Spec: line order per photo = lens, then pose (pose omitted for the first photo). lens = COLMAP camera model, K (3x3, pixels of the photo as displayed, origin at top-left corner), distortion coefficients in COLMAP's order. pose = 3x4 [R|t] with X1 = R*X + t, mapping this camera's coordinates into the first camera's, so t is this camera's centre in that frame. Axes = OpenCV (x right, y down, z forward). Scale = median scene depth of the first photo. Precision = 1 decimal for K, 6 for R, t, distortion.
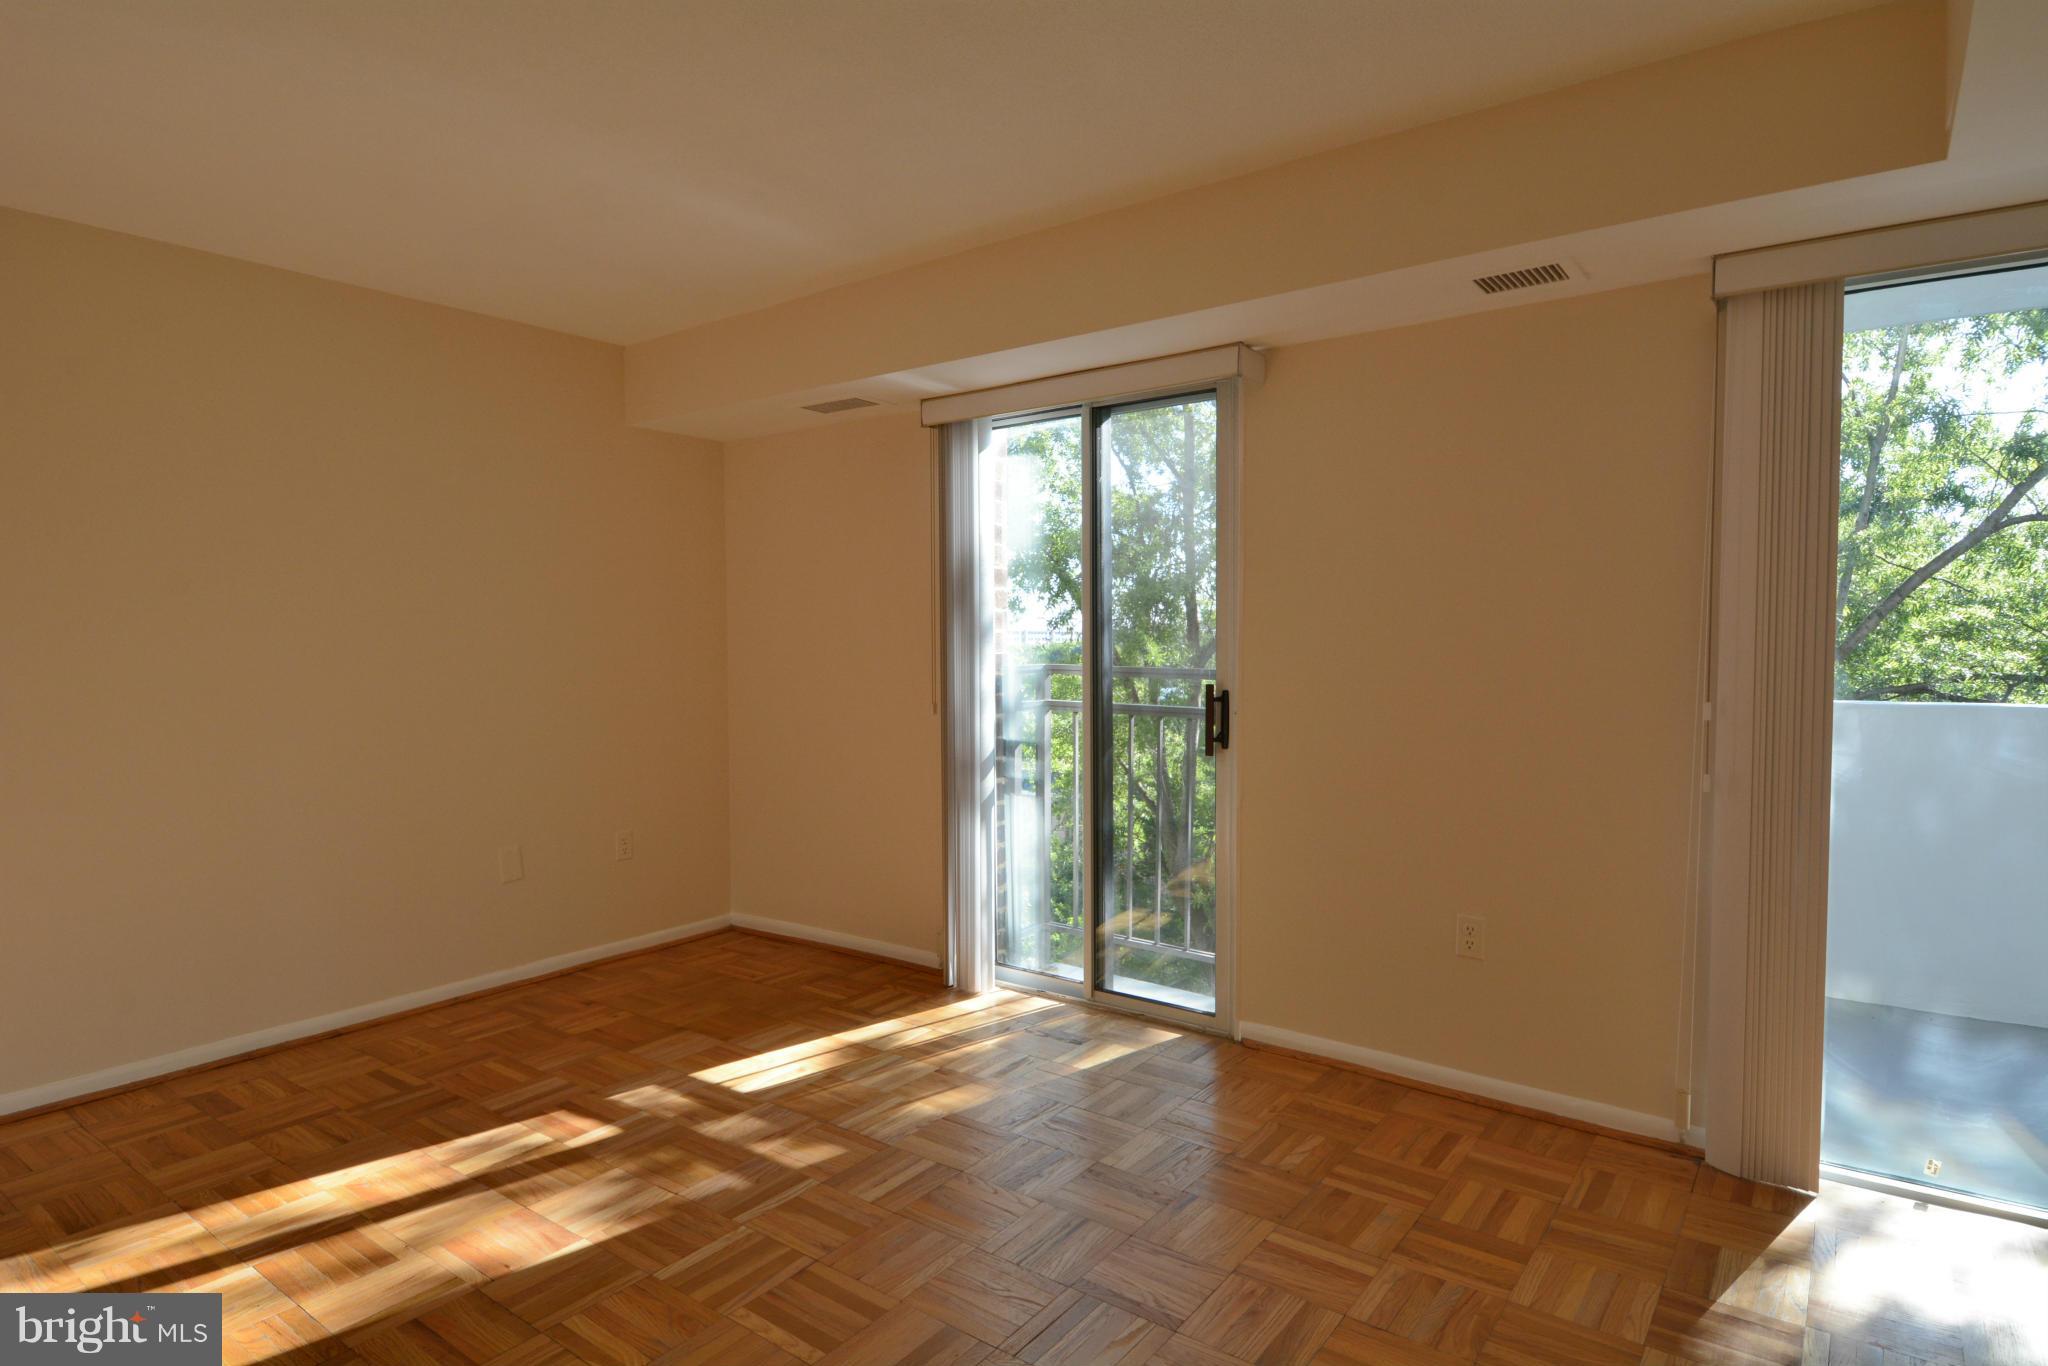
lens RADIAL K [[1093.0, 0, 1024.0], [0, 1093.0, 683.0], [0, 0, 1]] dist [0.013805, -0.022992]
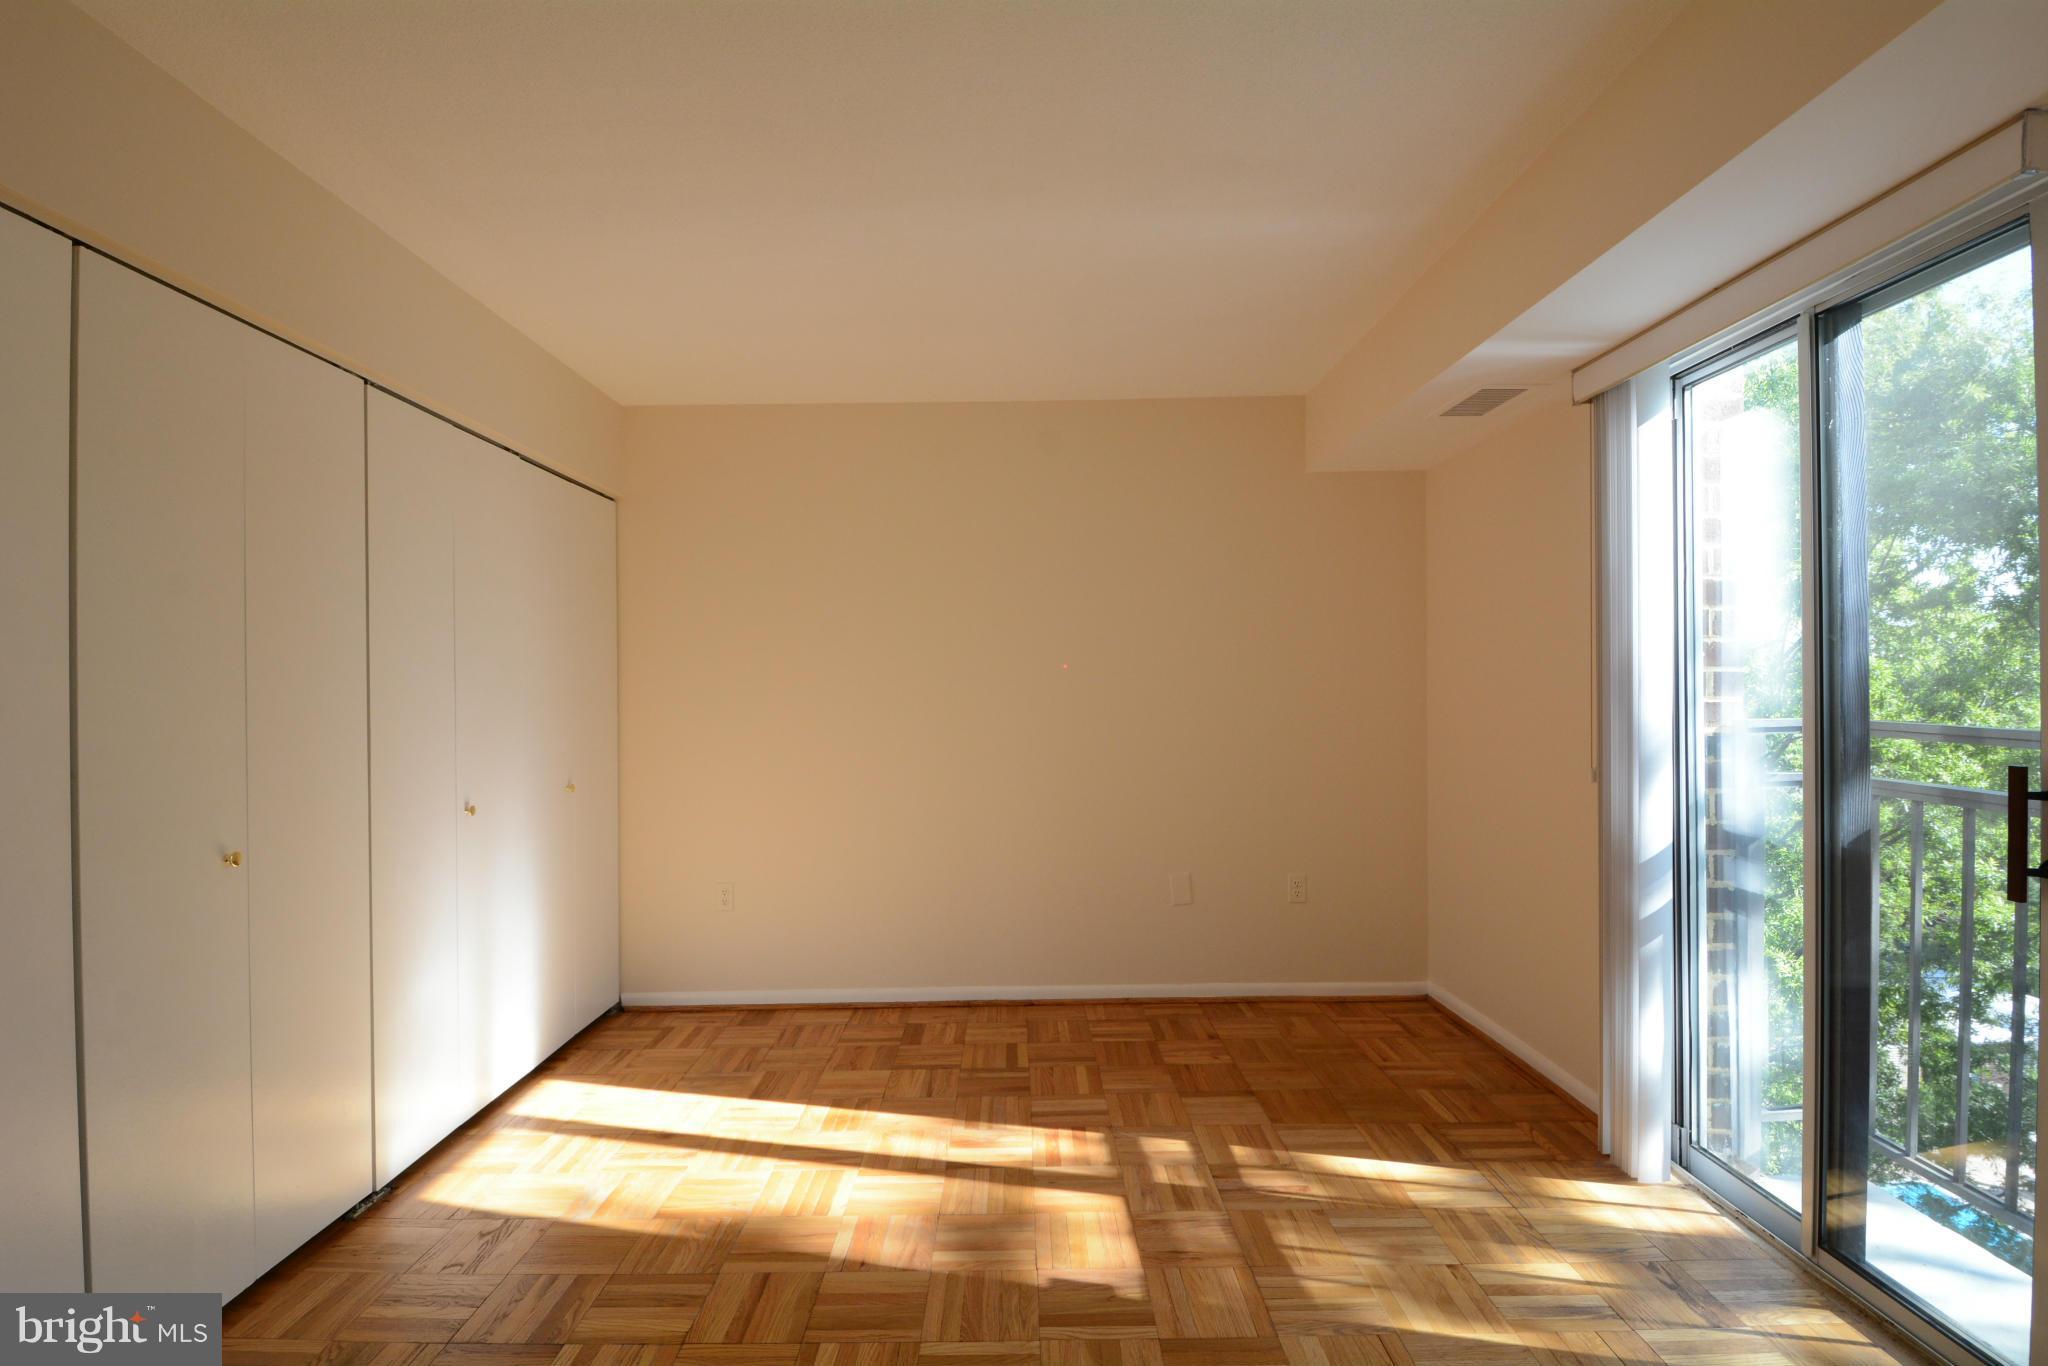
lens RADIAL K [[964.5, 0, 1026.0], [0, 964.5, 685.4], [0, 0, 1]] dist [0.016916, -0.026267]
pose [[0.600470, -0.002603, -0.799643, 0.244726], [-0.025008, 0.999444, -0.022032, -0.014807], [0.799256, 0.033227, 0.600071, 0.330798]]
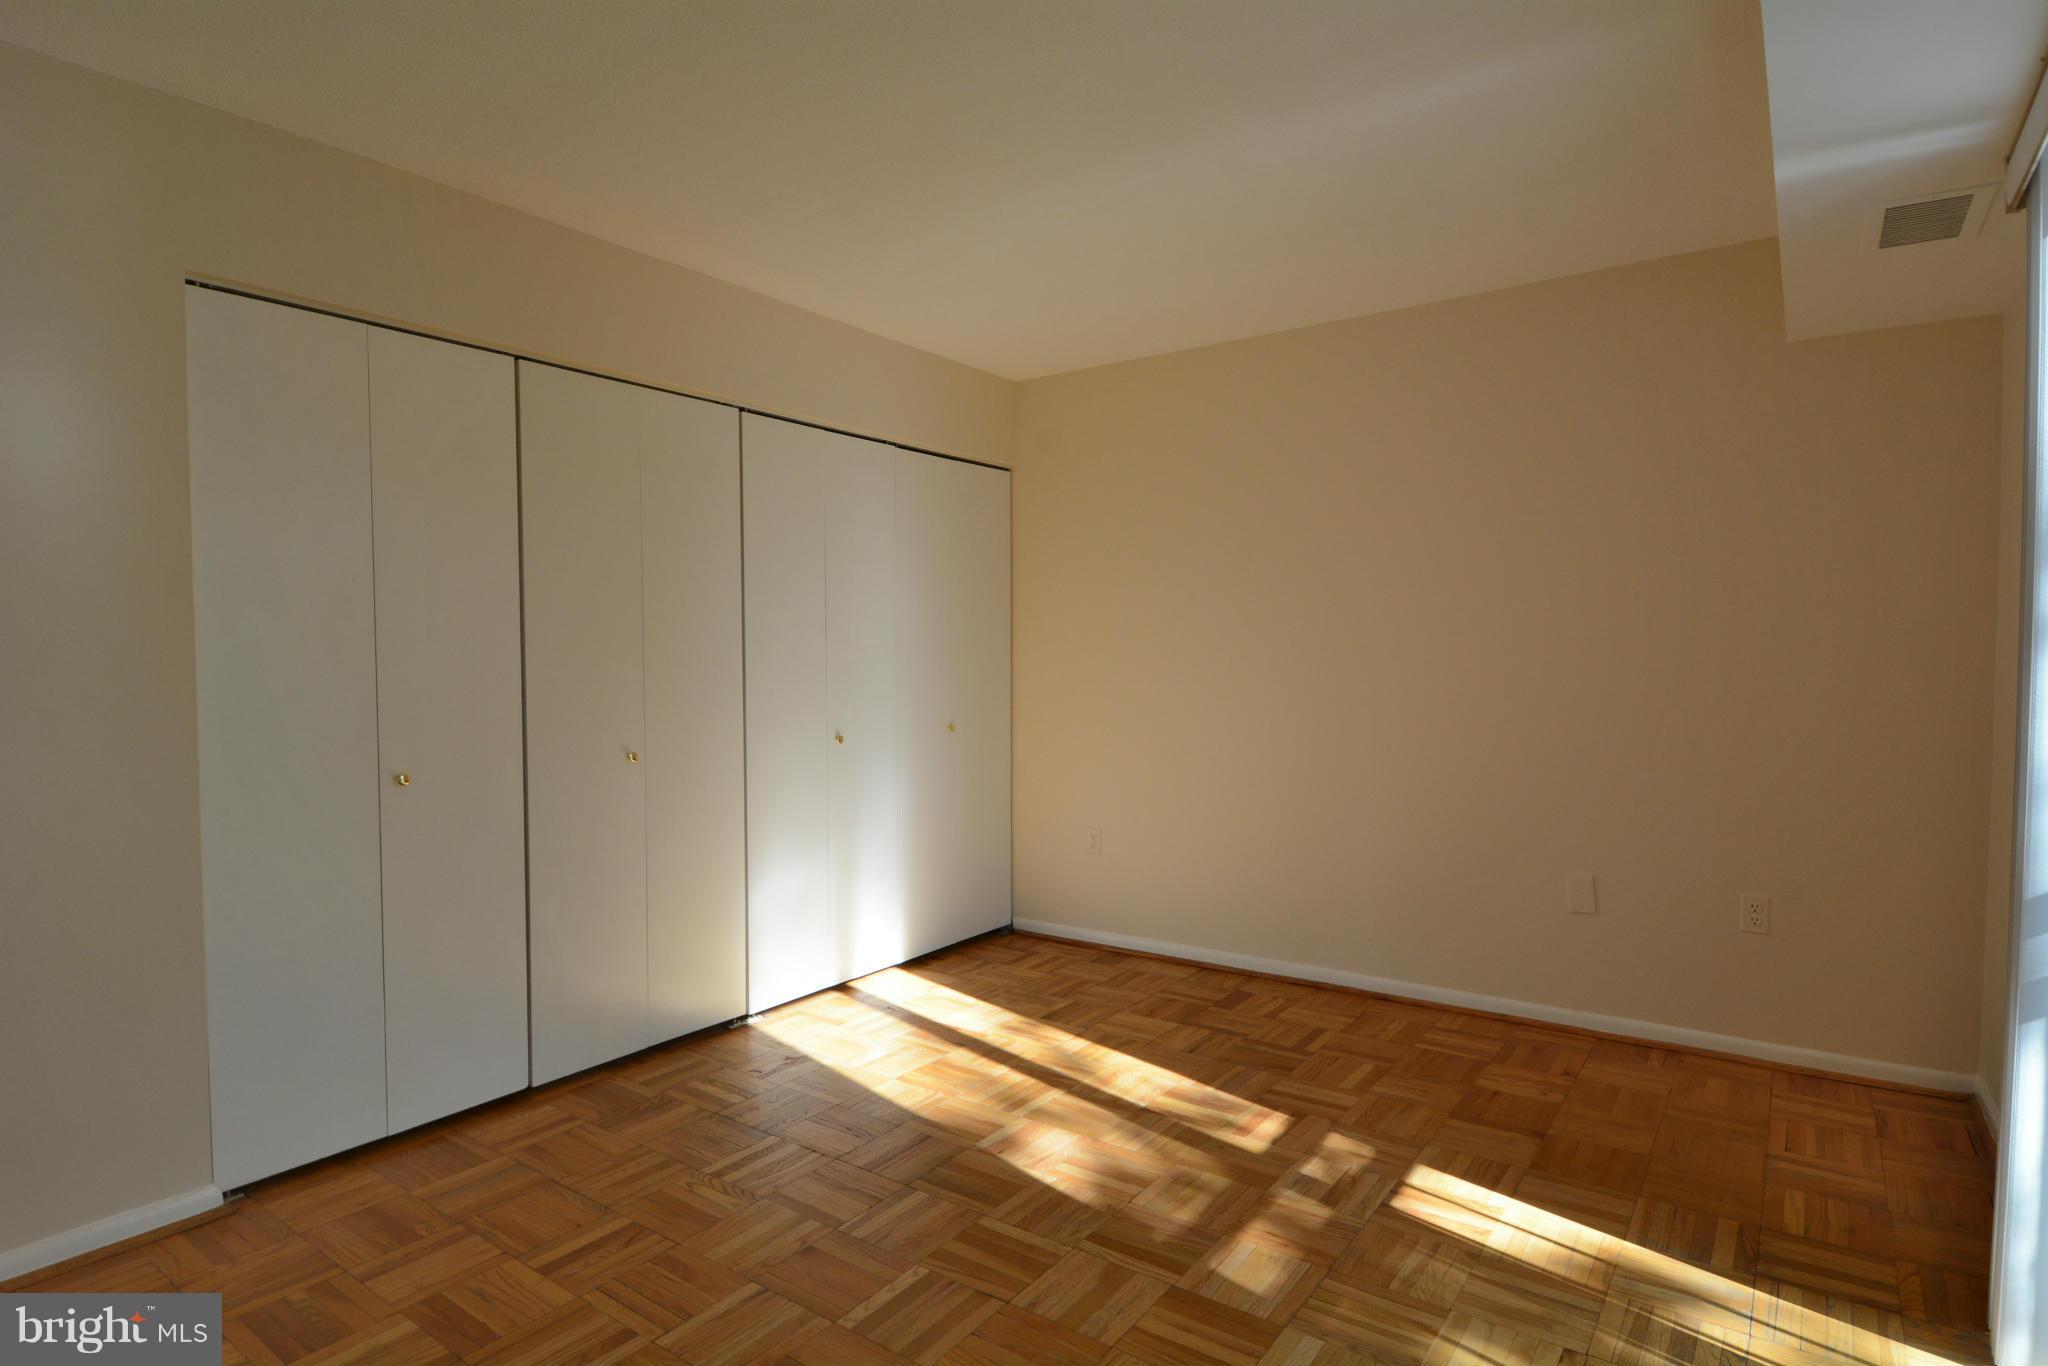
lens RADIAL K [[1093.0, 0, 1024.0], [0, 1093.0, 683.0], [0, 0, 1]] dist [0.013805, -0.022992]
pose [[0.017880, 0.037422, -0.999140, 0.455050], [-0.033615, 0.998757, 0.036807, -0.023493], [0.999275, 0.032928, 0.019116, 0.610996]]
